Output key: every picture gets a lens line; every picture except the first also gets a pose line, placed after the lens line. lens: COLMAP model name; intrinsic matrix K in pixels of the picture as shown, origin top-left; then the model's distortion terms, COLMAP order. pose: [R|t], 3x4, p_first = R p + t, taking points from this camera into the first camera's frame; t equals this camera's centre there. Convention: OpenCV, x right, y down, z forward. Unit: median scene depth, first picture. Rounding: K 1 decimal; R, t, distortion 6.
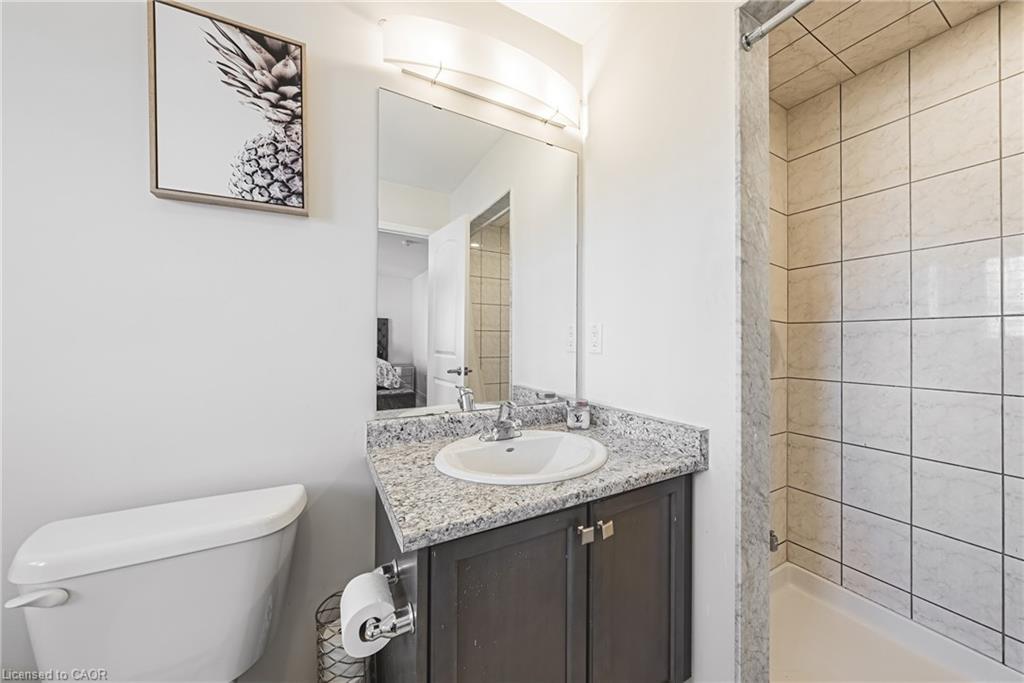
lens RADIAL K [[363.6, 0, 512.8], [0, 363.6, 342.9], [0, 0, 1]] dist [-0.002540, -0.000572]
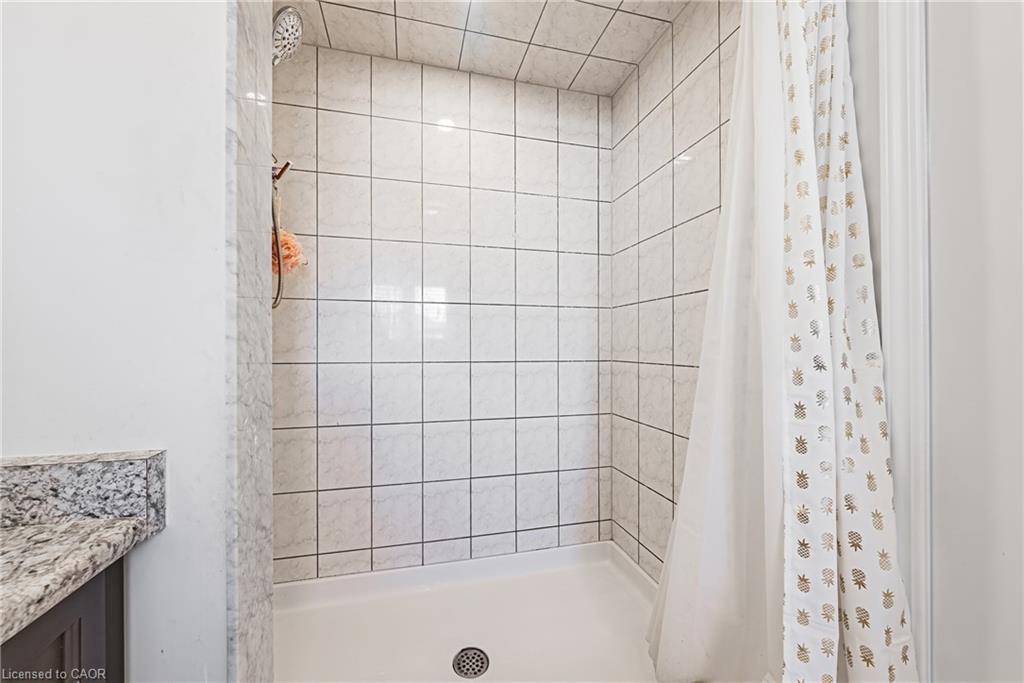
lens RADIAL K [[363.6, 0, 509.8], [0, 363.6, 345.1], [0, 0, 1]] dist [-0.002540, -0.000572]
pose [[0.250340, -0.001276, 0.968157, 0.166449], [0.005651, 0.999984, -0.000144, 0.092809], [-0.968141, 0.005507, 0.250343, 0.402957]]
